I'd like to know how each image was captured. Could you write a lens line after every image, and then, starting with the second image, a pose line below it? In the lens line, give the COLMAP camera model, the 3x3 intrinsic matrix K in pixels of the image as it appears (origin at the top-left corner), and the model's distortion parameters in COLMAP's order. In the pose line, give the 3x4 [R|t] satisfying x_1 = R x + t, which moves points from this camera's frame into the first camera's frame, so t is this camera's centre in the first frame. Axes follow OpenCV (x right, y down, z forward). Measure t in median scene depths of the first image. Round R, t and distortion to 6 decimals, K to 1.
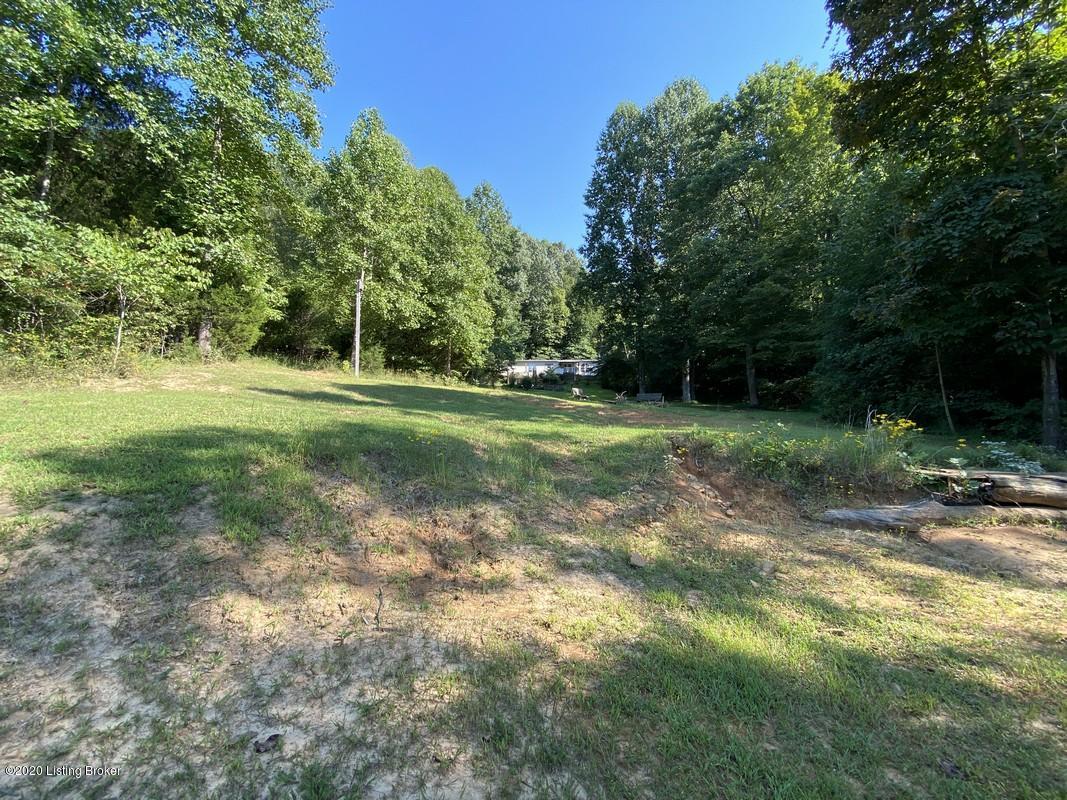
lens RADIAL K [[433.9, 0, 531.3], [0, 433.9, 400.4], [0, 0, 1]] dist [0.014271, -0.017261]
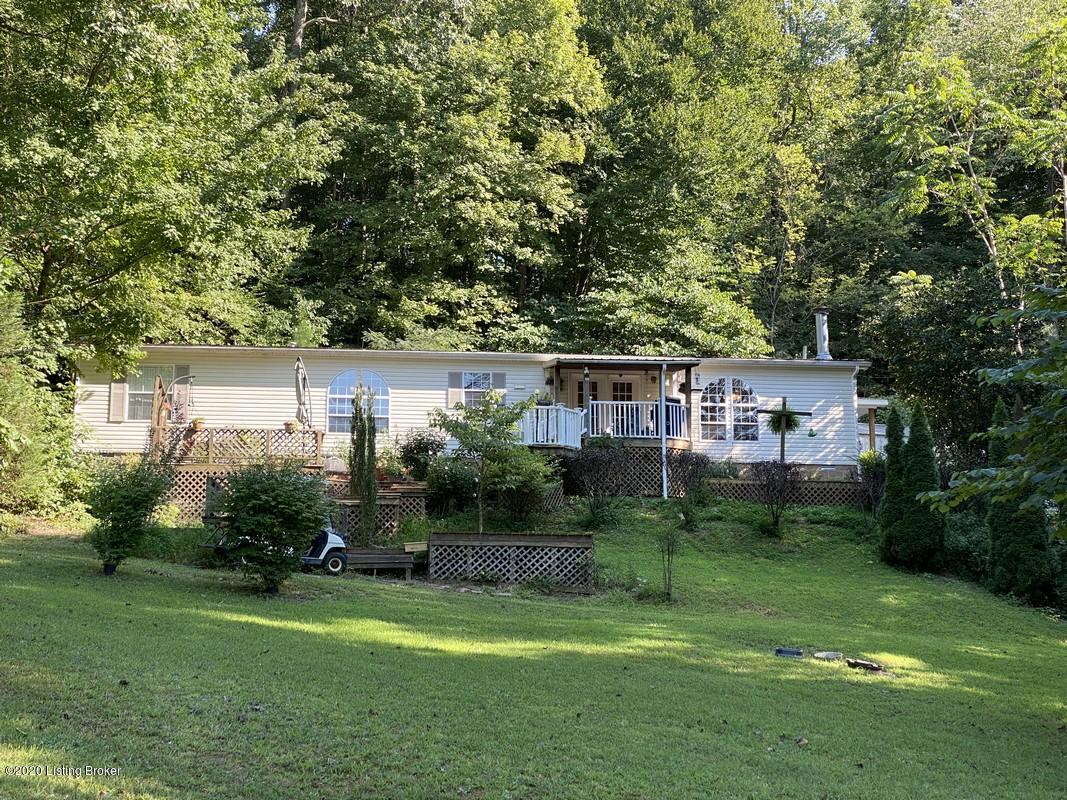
lens RADIAL K [[1608.2, 0, 533.5], [0, 1608.2, 400.0], [0, 0, 1]] dist [0.075022, -0.016571]
pose [[0.997225, 0.016004, 0.072712, 0.017875], [-0.009072, 0.995466, -0.094684, -0.022811], [-0.073898, 0.093761, 0.992848, 0.402622]]
